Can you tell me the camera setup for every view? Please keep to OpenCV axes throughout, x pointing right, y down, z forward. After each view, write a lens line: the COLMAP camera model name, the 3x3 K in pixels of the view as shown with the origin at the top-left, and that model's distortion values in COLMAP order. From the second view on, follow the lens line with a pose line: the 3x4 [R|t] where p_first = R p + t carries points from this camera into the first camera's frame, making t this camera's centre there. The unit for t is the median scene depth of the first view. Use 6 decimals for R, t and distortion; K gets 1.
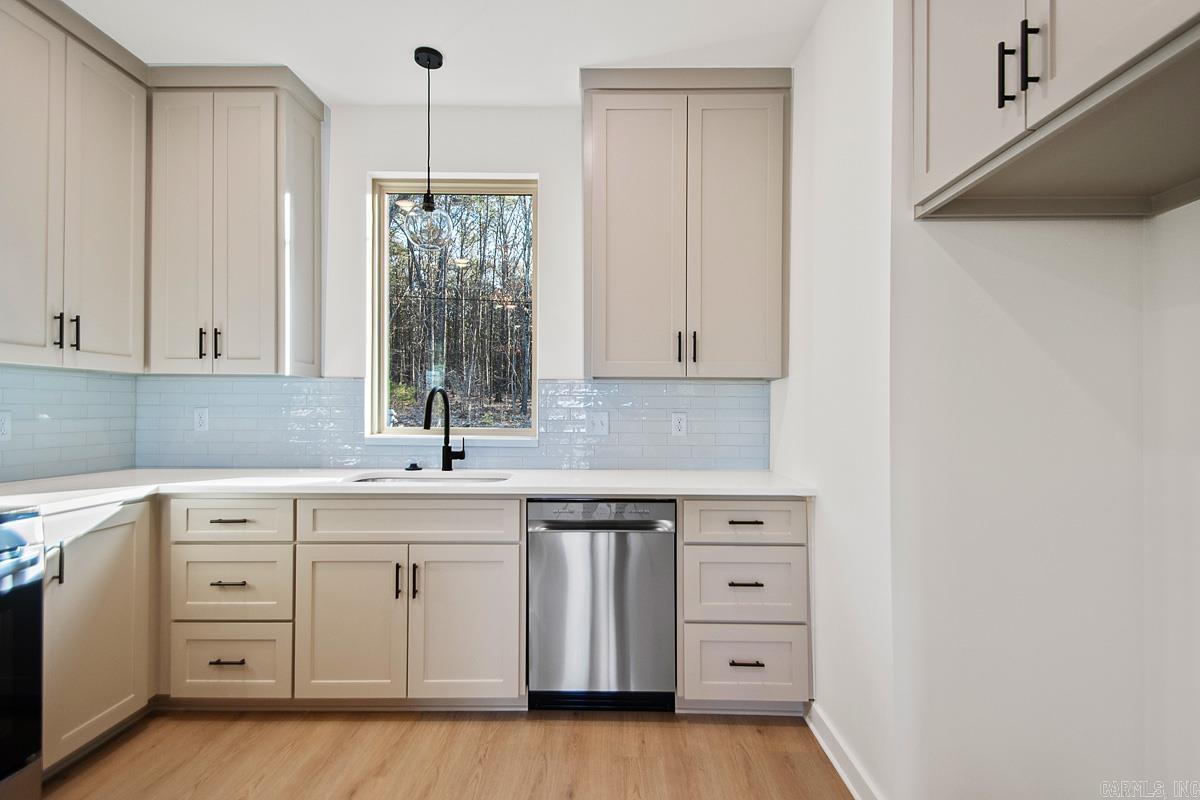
lens RADIAL K [[568.5, 0, 600.0], [0, 568.5, 400.0], [0, 0, 1]] dist [-0.000289, -0.000175]
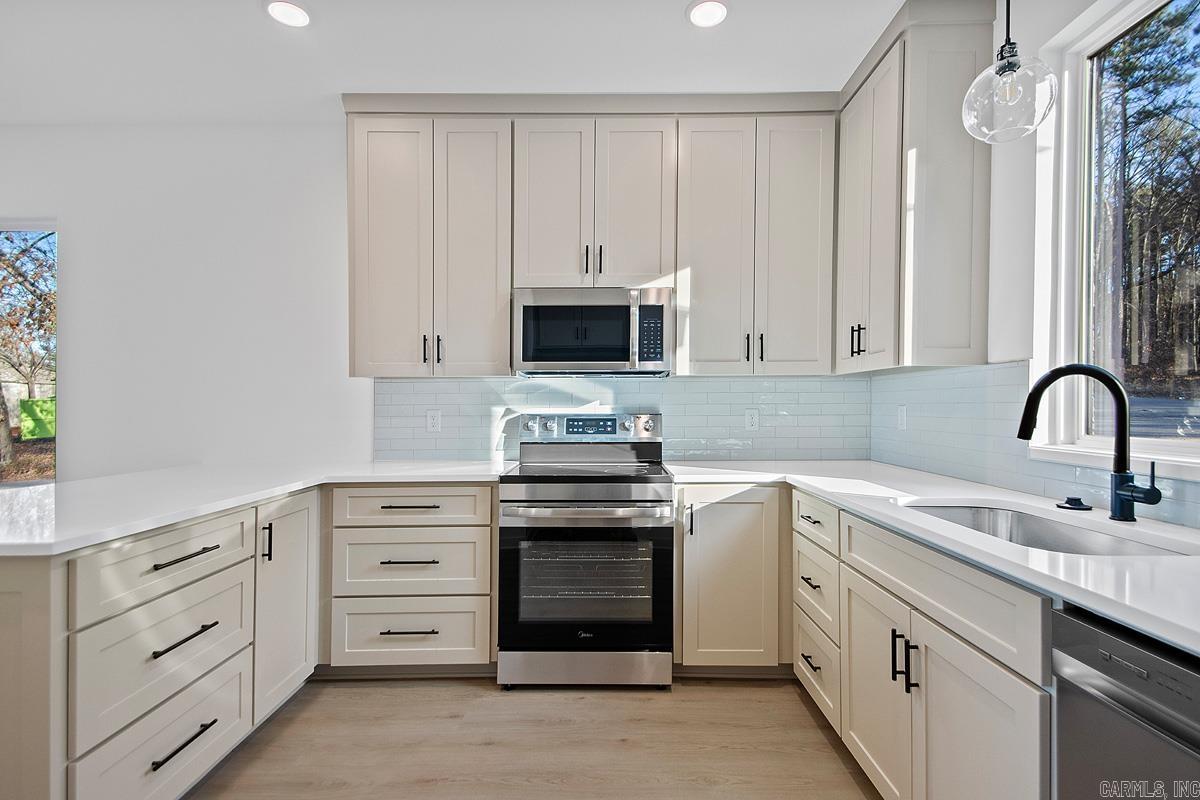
lens RADIAL K [[562.9, 0, 600.0], [0, 562.9, 400.0], [0, 0, 1]] dist [0.038565, 0.000058]
pose [[0.006673, -0.015201, -0.999862, 0.294462], [0.021296, 0.999660, -0.015056, 0.009022], [0.999751, -0.021193, 0.006994, 0.539386]]
